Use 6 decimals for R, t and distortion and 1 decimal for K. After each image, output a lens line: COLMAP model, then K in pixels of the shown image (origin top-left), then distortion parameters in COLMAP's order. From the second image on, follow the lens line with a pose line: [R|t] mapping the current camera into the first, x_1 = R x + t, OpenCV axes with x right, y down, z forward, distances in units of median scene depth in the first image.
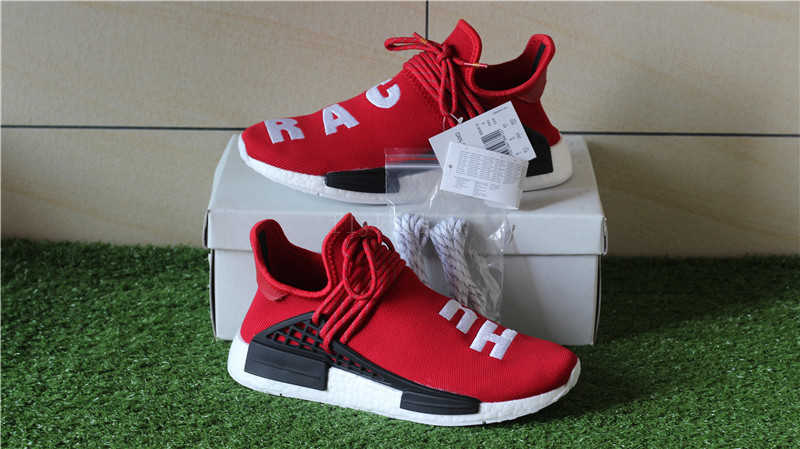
lens RADIAL K [[1992.0, 0, 406.1], [0, 1992.0, 224.8], [0, 0, 1]] dist [-0.111394, 0.000000]
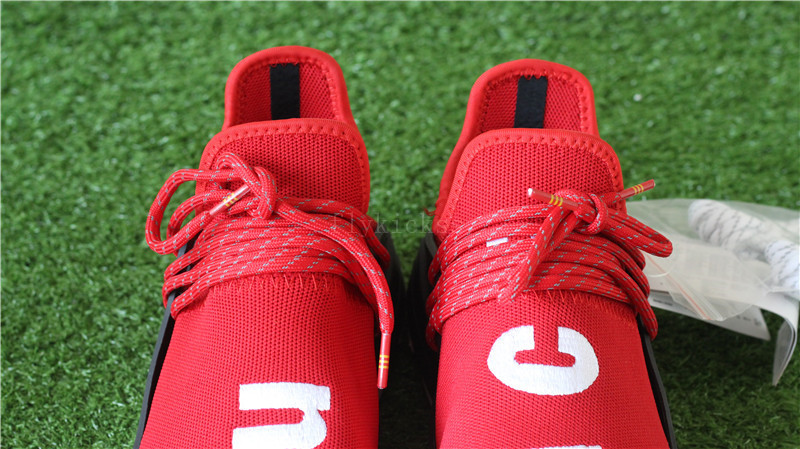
lens RADIAL K [[1992.0, 0, 400.1], [0, 1992.0, 225.6], [0, 0, 1]] dist [-0.111394, 0.000000]
pose [[0.999947, 0.008993, -0.005008, 0.036959], [-0.006976, 0.949829, 0.312693, -0.104527], [0.007569, -0.312642, 0.949841, 0.421909]]
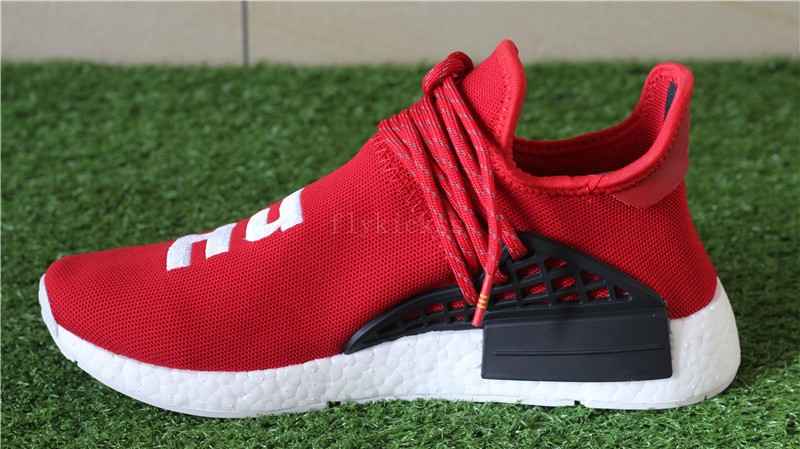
lens RADIAL K [[1992.0, 0, 402.1], [0, 1992.0, 228.3], [0, 0, 1]] dist [-0.111394, 0.000000]
pose [[0.999633, -0.015868, 0.021955, 0.046290], [0.013586, 0.994851, 0.100431, 0.005414], [-0.023435, -0.100096, 0.994702, 0.400406]]
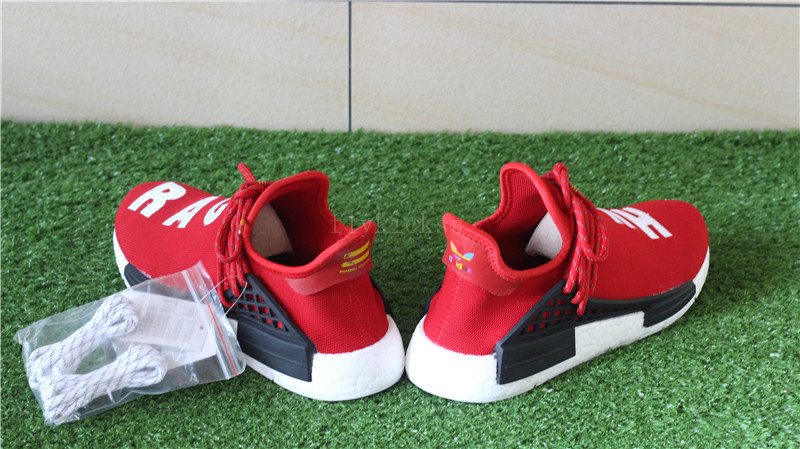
lens RADIAL K [[1992.0, 0, 397.8], [0, 1992.0, 221.6], [0, 0, 1]] dist [-0.111394, 0.000000]
pose [[0.999994, -0.002479, 0.002534, 0.030834], [0.001980, 0.983526, 0.180756, -0.117095], [-0.002941, -0.180750, 0.983525, 0.086469]]
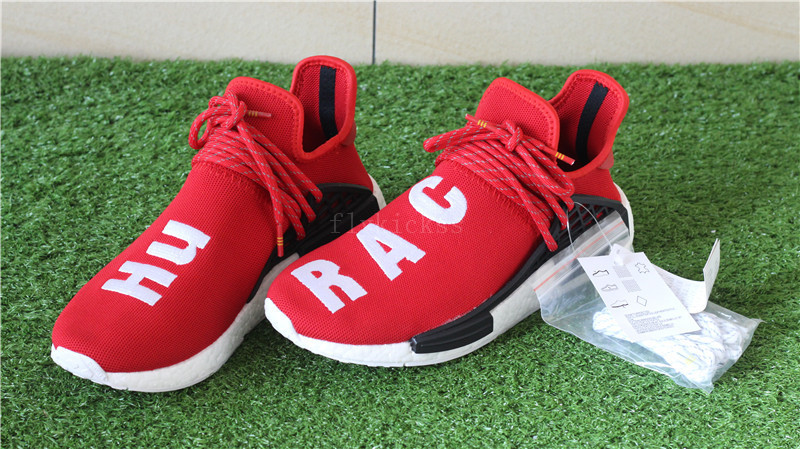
lens RADIAL K [[1992.0, 0, 400.8], [0, 1992.0, 207.9], [0, 0, 1]] dist [-0.111394, 0.000000]
pose [[0.998600, -0.012641, 0.051361, -0.024768], [-0.000452, 0.968948, 0.247266, -0.140289], [-0.052892, -0.246943, 0.967585, 0.188637]]
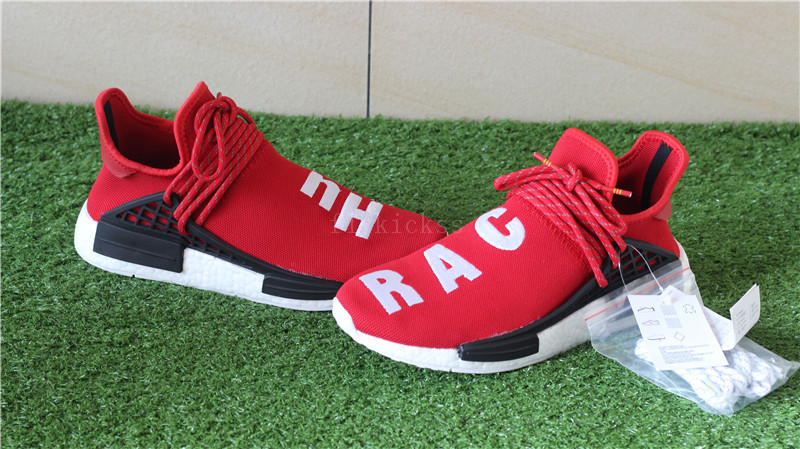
lens RADIAL K [[1992.0, 0, 399.2], [0, 1992.0, 216.6], [0, 0, 1]] dist [-0.111394, 0.000000]
pose [[0.999836, 0.010767, 0.014575, 0.011308], [-0.012958, 0.987075, 0.159733, -0.091862], [-0.012667, -0.159896, 0.987053, 0.086390]]
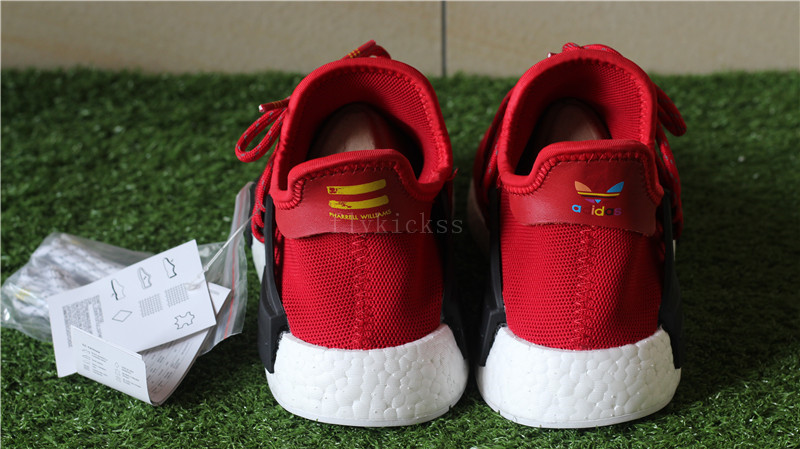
lens RADIAL K [[1992.0, 0, 398.9], [0, 1992.0, 217.9], [0, 0, 1]] dist [-0.111394, 0.000000]
pose [[0.999763, -0.019844, -0.008986, -0.001042], [0.020684, 0.994181, 0.105721, -0.007798], [0.006835, -0.105882, 0.994355, 0.354452]]
